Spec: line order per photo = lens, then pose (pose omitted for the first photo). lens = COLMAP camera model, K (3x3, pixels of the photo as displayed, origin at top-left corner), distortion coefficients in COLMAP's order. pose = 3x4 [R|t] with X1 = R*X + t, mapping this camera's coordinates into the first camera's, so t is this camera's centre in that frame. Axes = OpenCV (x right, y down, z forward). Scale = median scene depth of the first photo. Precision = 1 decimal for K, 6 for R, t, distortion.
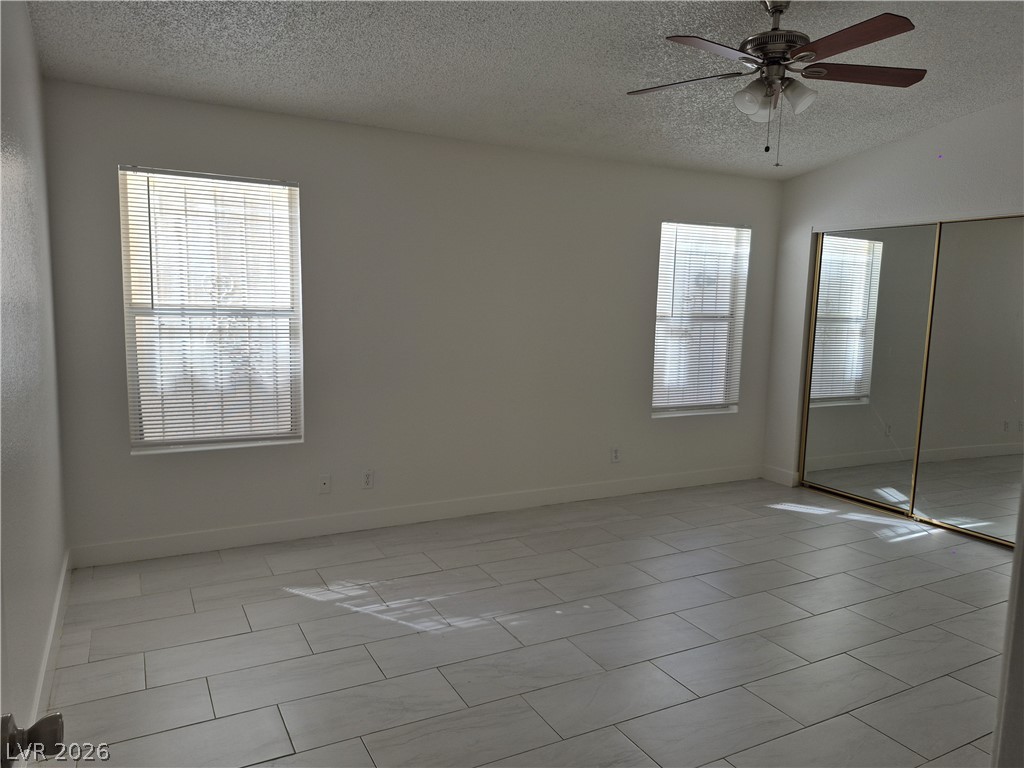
lens RADIAL K [[706.7, 0, 512.0], [0, 706.7, 384.0], [0, 0, 1]] dist [0.076309, -0.068354]
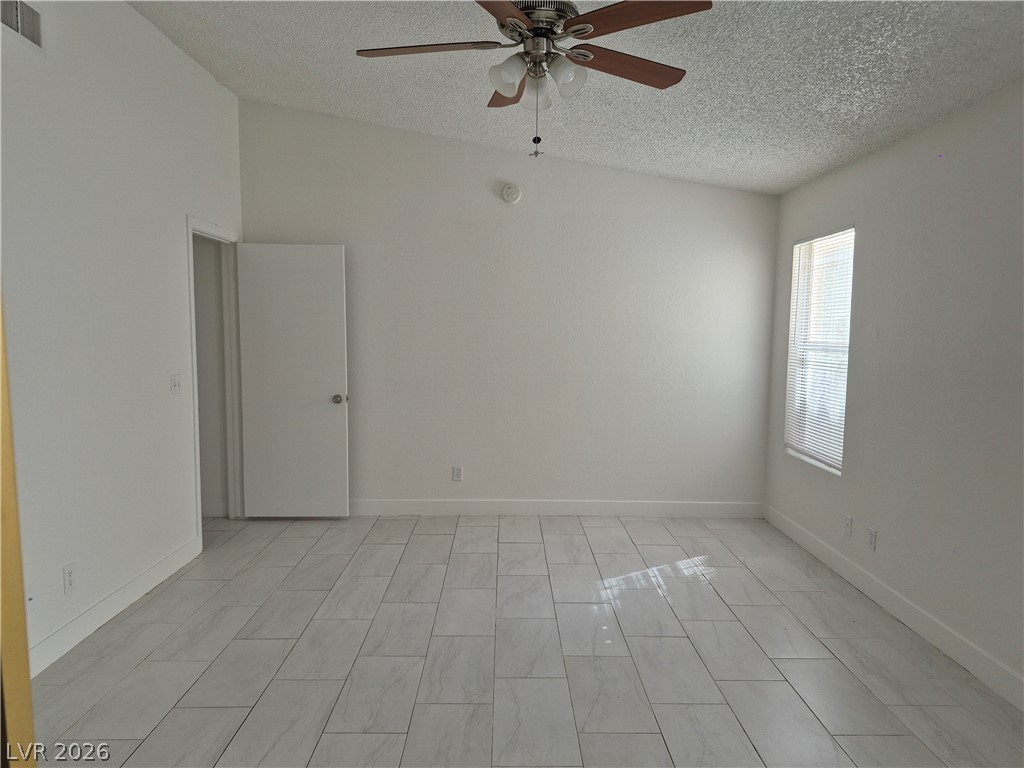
lens RADIAL K [[706.7, 0, 512.0], [0, 706.7, 384.0], [0, 0, 1]] dist [0.076309, -0.068354]
pose [[-0.462792, 0.039536, -0.885585, 1.040153], [-0.125982, 0.985932, 0.109851, -0.127103], [0.877469, 0.162406, -0.451301, 1.302771]]
